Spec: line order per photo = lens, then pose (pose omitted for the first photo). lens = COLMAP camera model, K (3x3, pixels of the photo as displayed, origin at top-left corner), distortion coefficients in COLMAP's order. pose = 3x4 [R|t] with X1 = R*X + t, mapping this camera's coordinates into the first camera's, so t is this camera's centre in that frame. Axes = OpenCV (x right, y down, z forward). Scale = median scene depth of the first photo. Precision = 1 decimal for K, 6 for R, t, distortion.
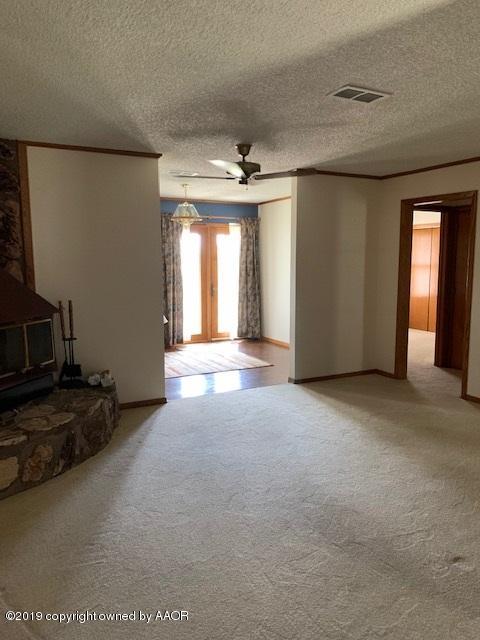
lens RADIAL K [[490.2, 0, 241.7], [0, 490.2, 322.7], [0, 0, 1]] dist [0.017414, -0.007932]
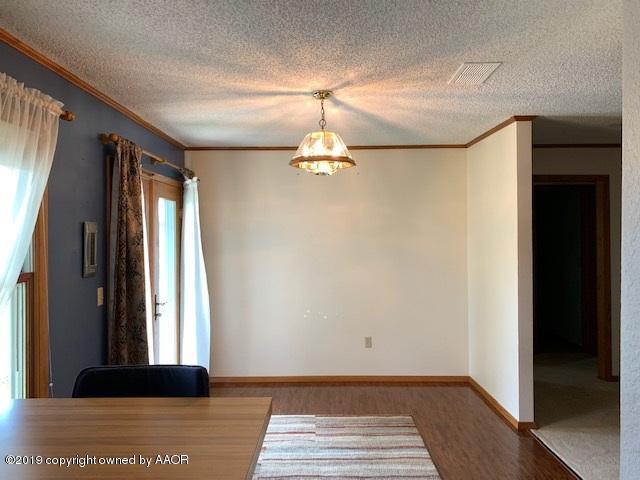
lens RADIAL K [[490.2, 0, 317.5], [0, 490.2, 234.6], [0, 0, 1]] dist [0.017414, -0.007932]
pose [[0.464684, -0.001244, 0.885476, -0.441750], [0.118434, 0.991101, -0.060761, -0.094807], [-0.877520, 0.133105, 0.460696, 0.660303]]
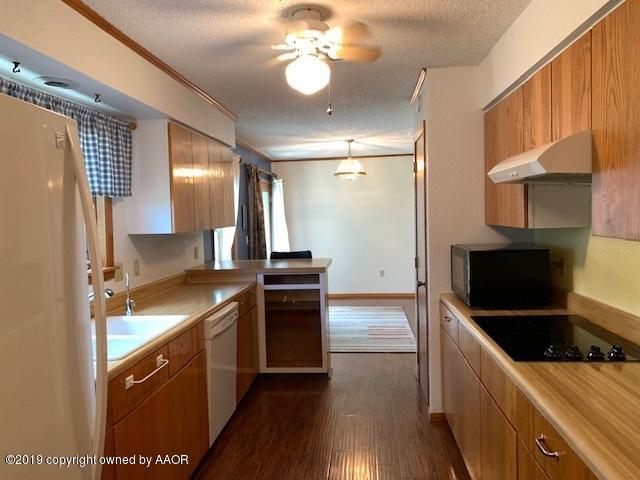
lens RADIAL K [[490.2, 0, 319.5], [0, 490.2, 235.1], [0, 0, 1]] dist [0.017414, -0.007932]
pose [[0.532554, -0.049875, 0.844926, -0.816614], [0.136807, 0.990208, -0.027777, -0.058813], [-0.835267, 0.130384, 0.534162, 0.447807]]
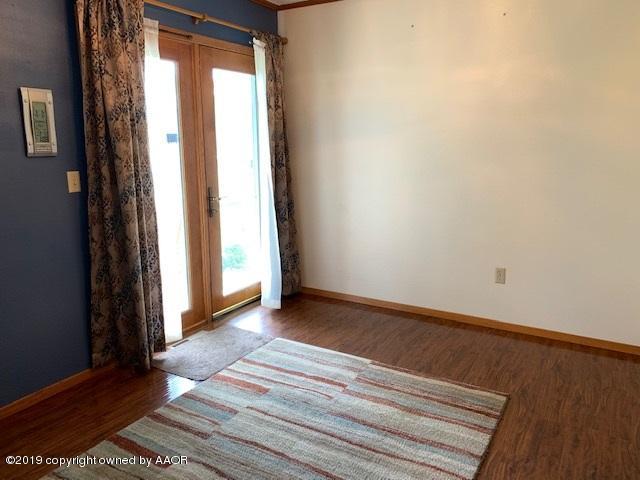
lens RADIAL K [[490.2, 0, 318.8], [0, 490.2, 234.3], [0, 0, 1]] dist [0.017414, -0.007932]
pose [[0.844203, -0.101083, 0.526406, -0.215966], [0.065589, 0.994158, 0.085716, -0.072705], [-0.531995, -0.037835, 0.845902, 0.628098]]
